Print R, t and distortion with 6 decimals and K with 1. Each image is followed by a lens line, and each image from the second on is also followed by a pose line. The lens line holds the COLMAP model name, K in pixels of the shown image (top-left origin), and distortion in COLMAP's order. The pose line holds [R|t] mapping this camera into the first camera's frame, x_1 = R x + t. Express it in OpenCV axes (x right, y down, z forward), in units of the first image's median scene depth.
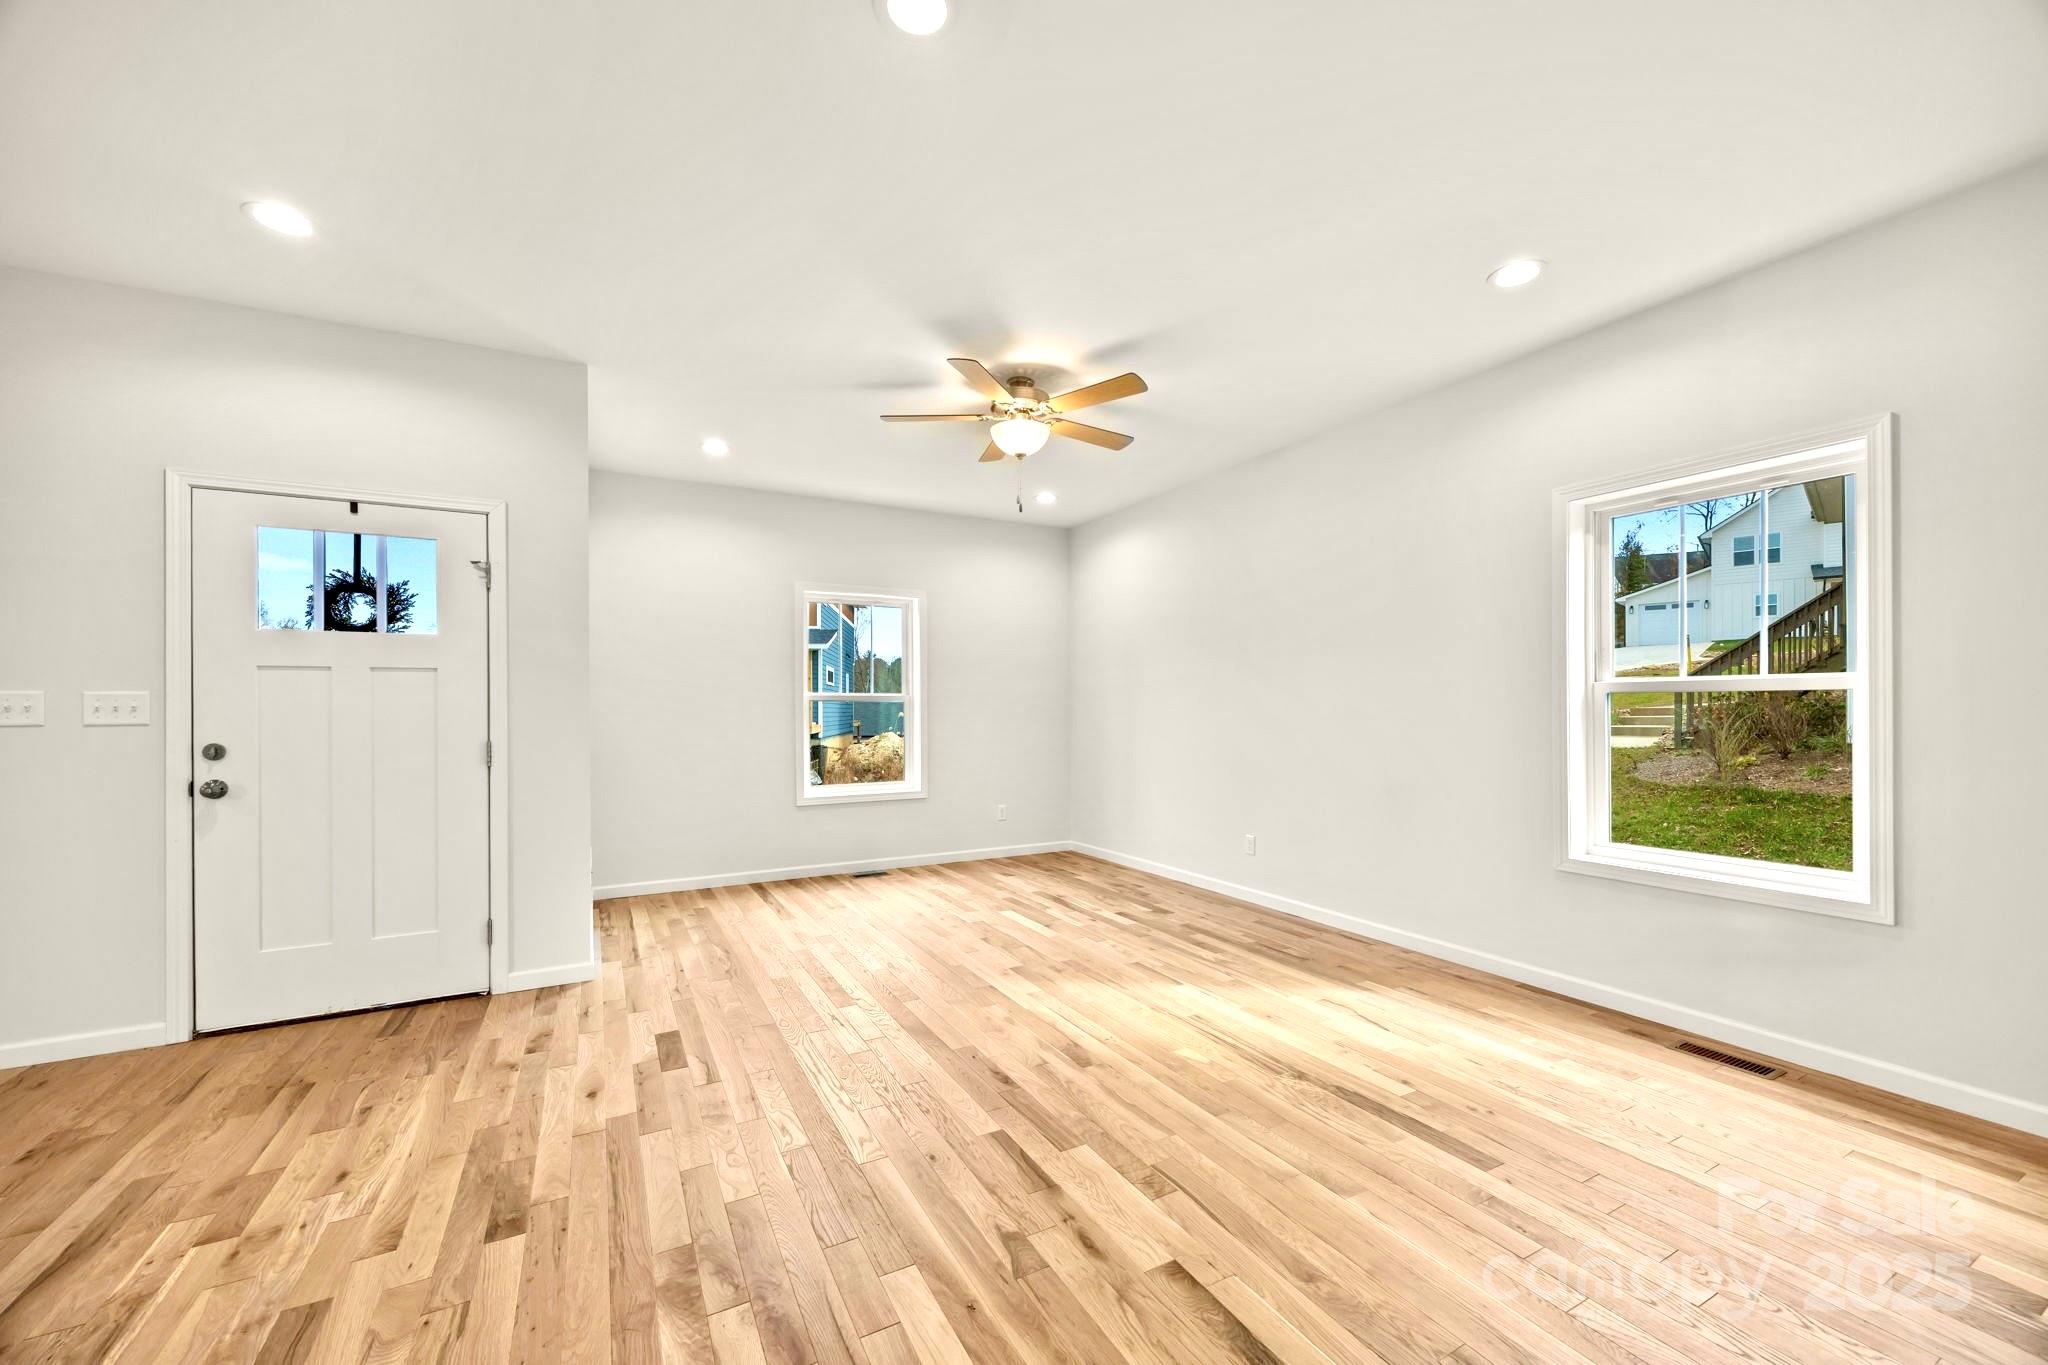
lens RADIAL K [[797.2, 0, 1030.3], [0, 797.2, 703.7], [0, 0, 1]] dist [0.000341, 0.000044]
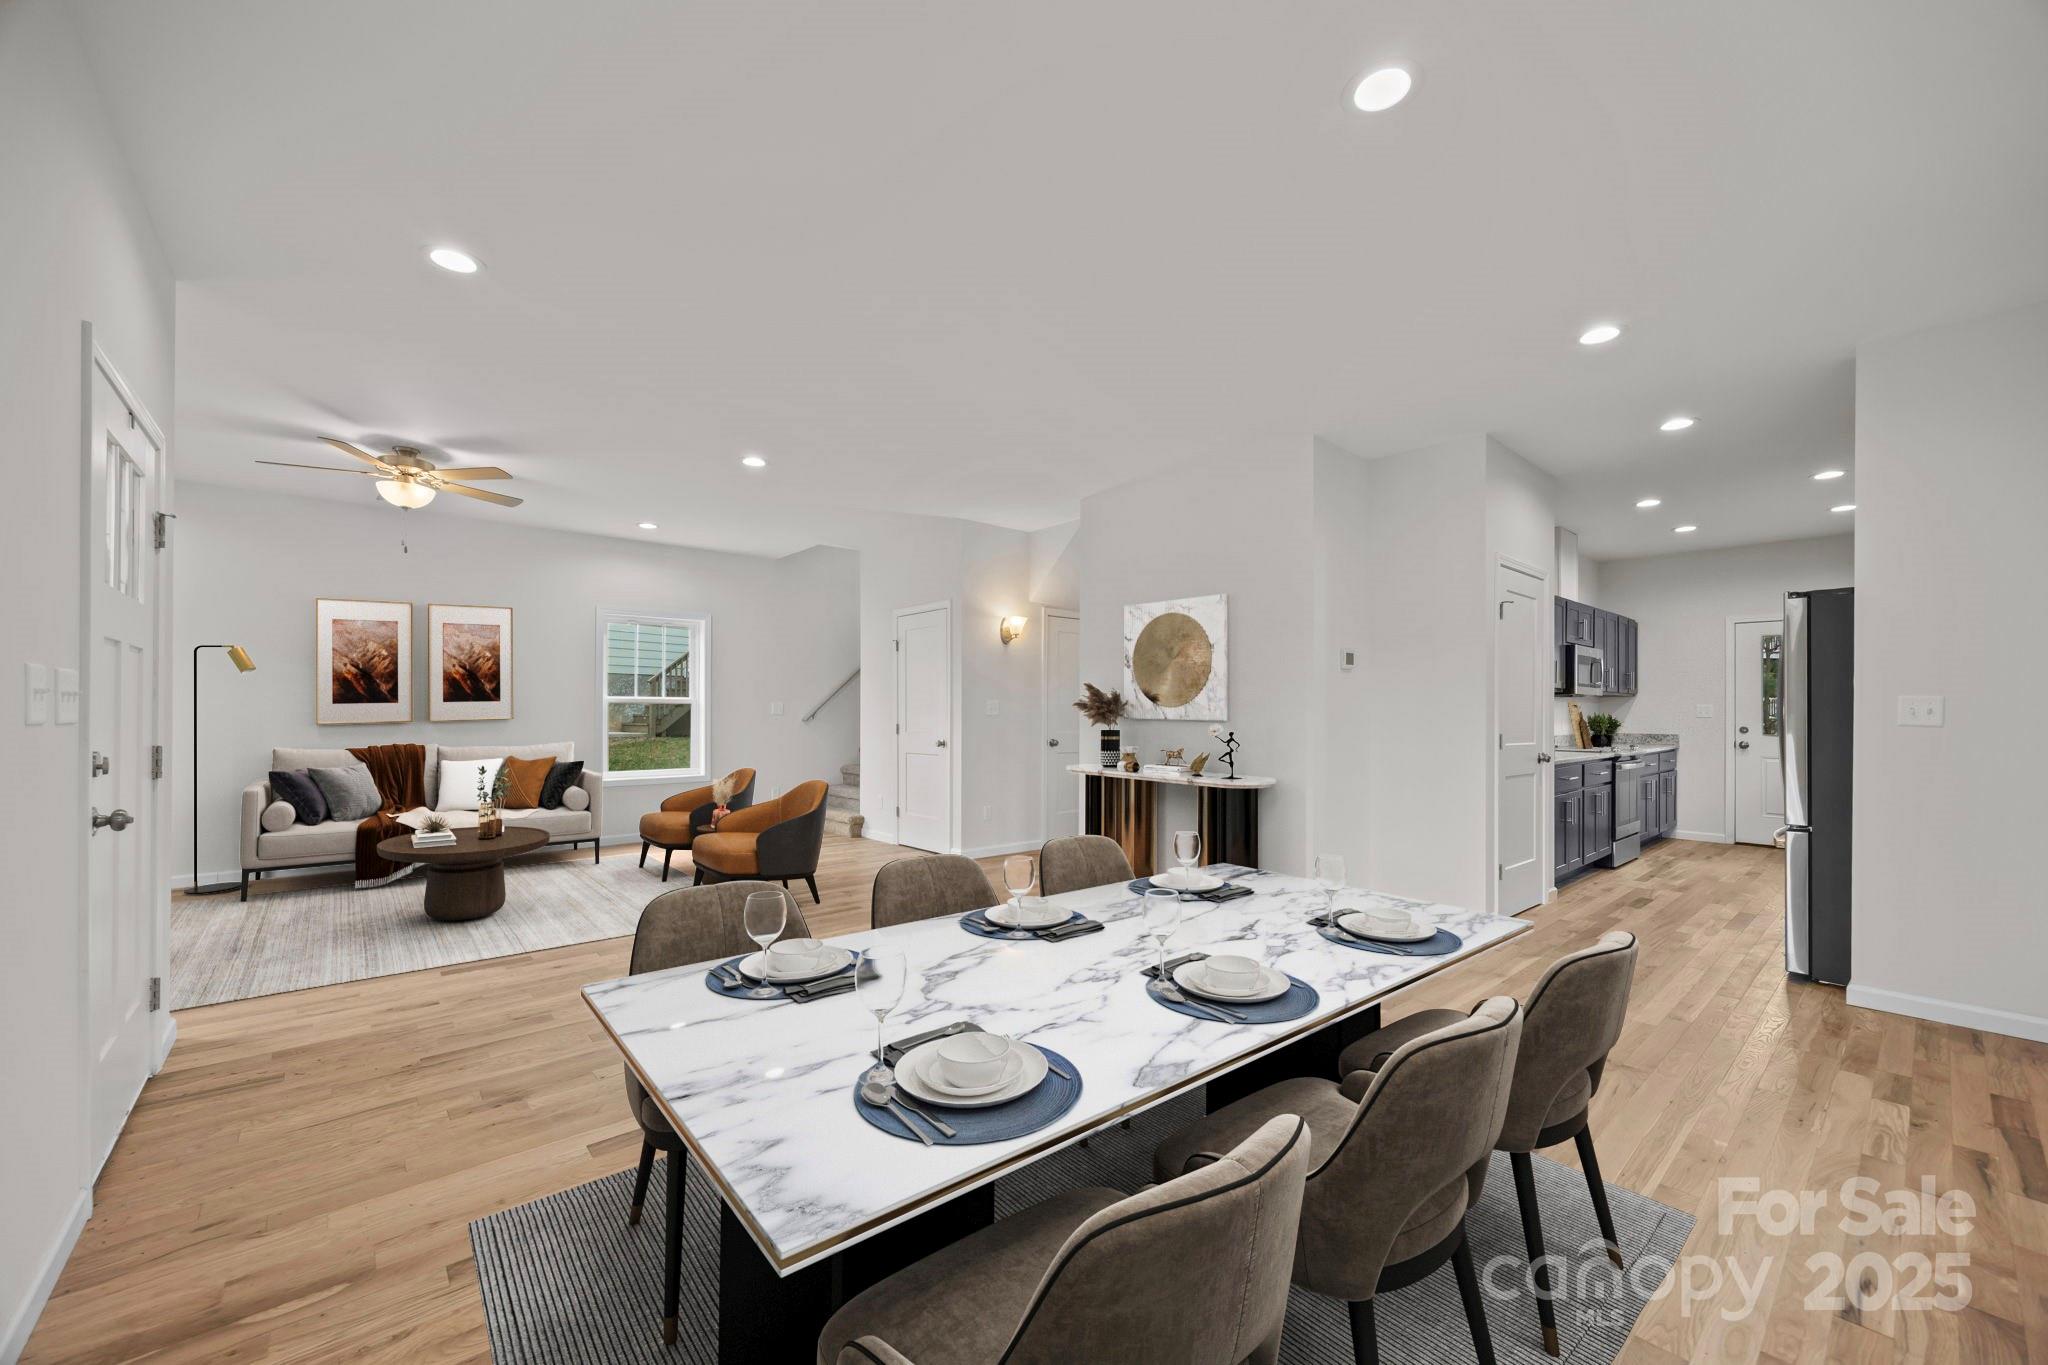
lens RADIAL K [[789.7, 0, 1034.3], [0, 789.7, 693.5], [0, 0, 1]] dist [0.000040, -0.000023]
pose [[-0.195299, 0.024969, 0.980426, -1.699459], [0.001557, 0.999683, -0.025149, 0.017970], [-0.980743, -0.003385, -0.195276, 0.335152]]
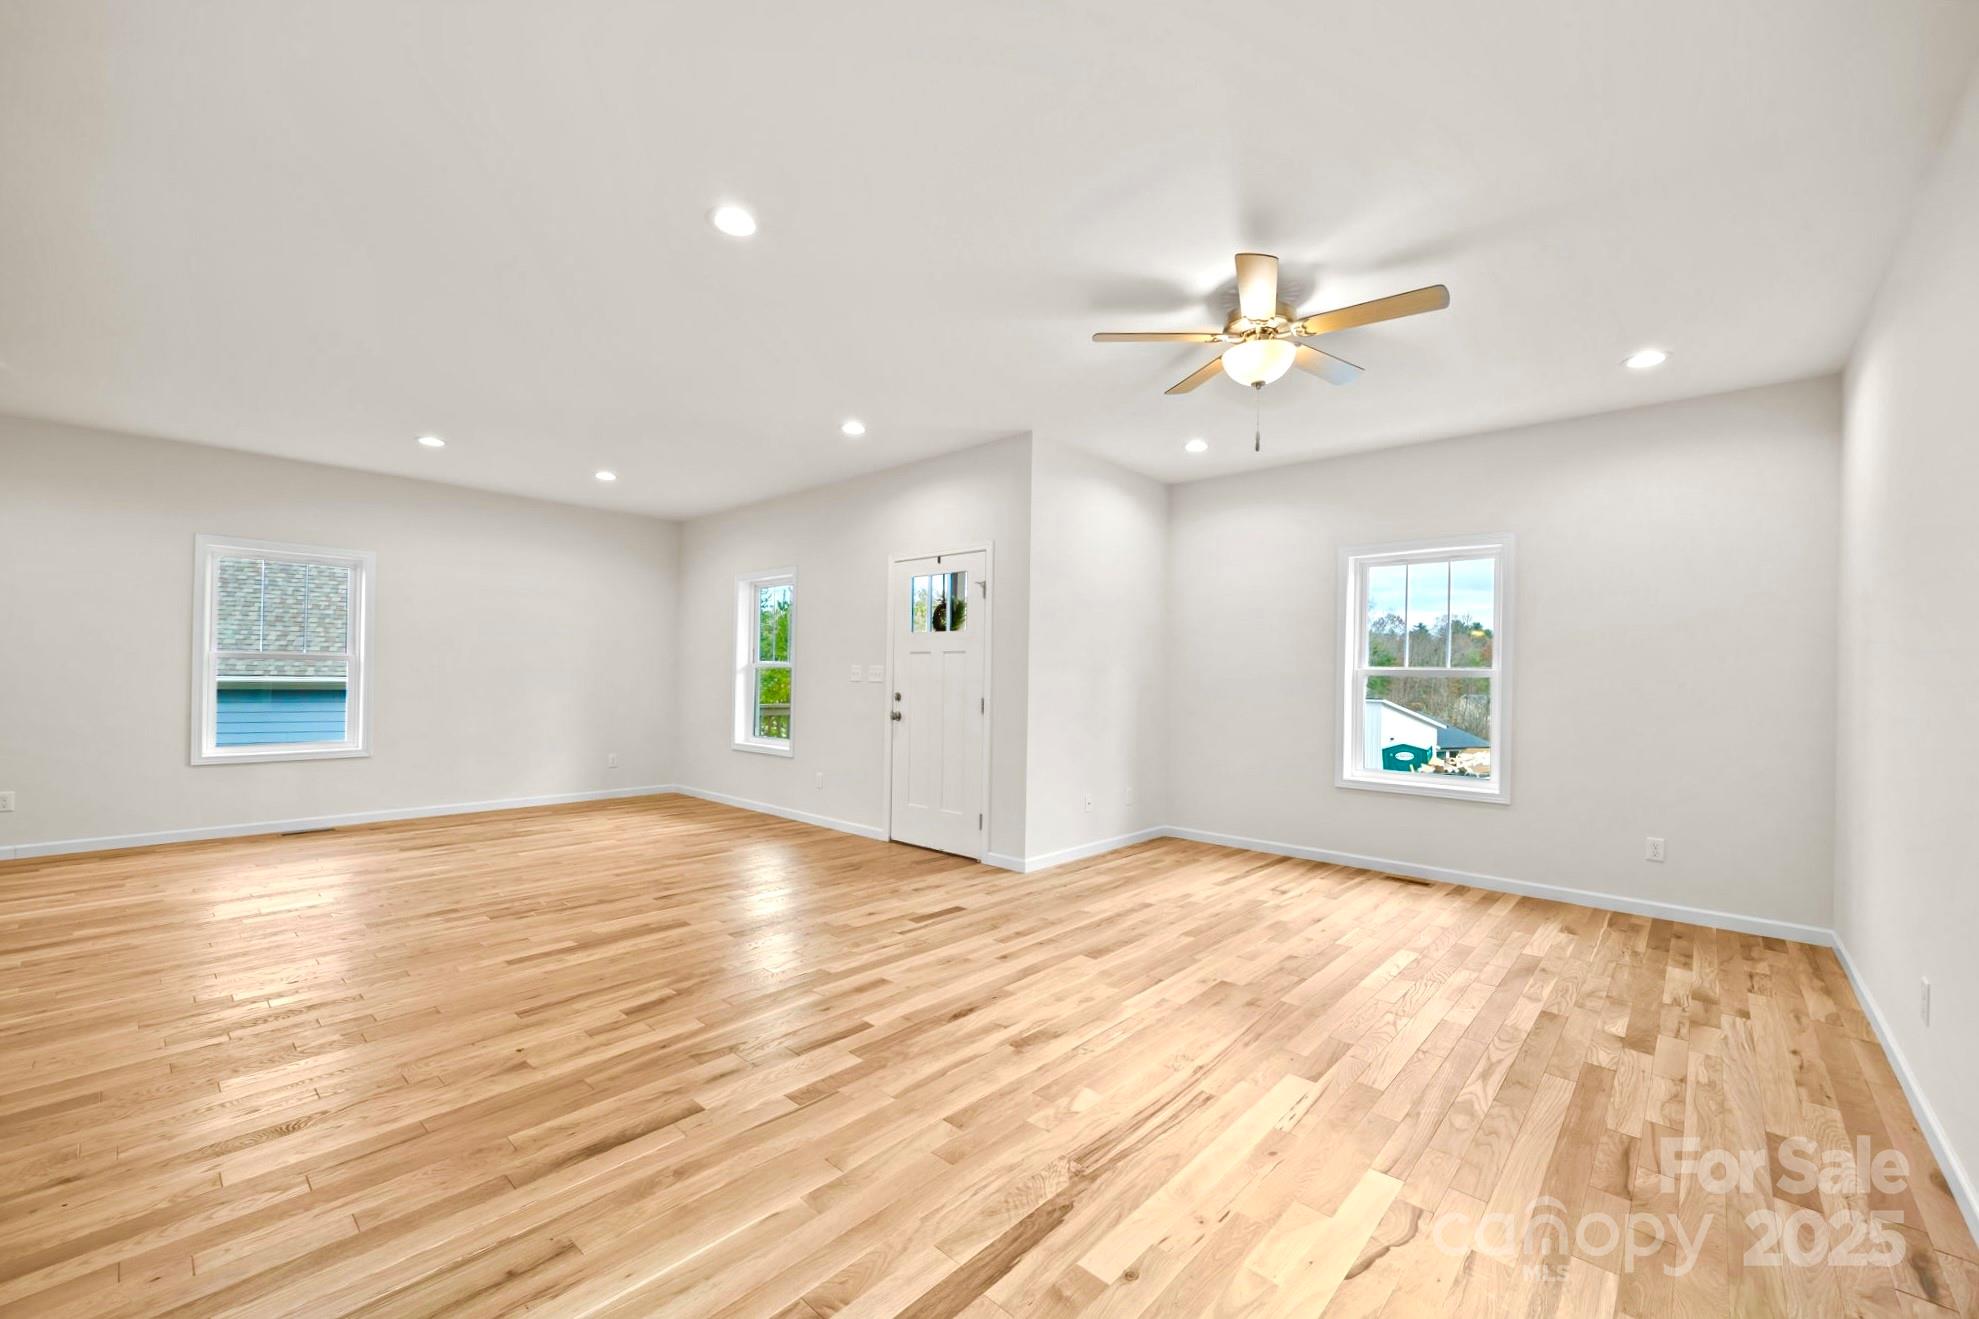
lens RADIAL K [[790.1, 0, 986.4], [0, 790.1, 675.8], [0, 0, 1]] dist [-0.001305, -0.000169]
pose [[0.324925, 0.008439, -0.945702, 0.811954], [-0.014243, 0.999890, 0.004029, -0.001853], [0.945632, 0.012161, 0.325010, 0.542008]]
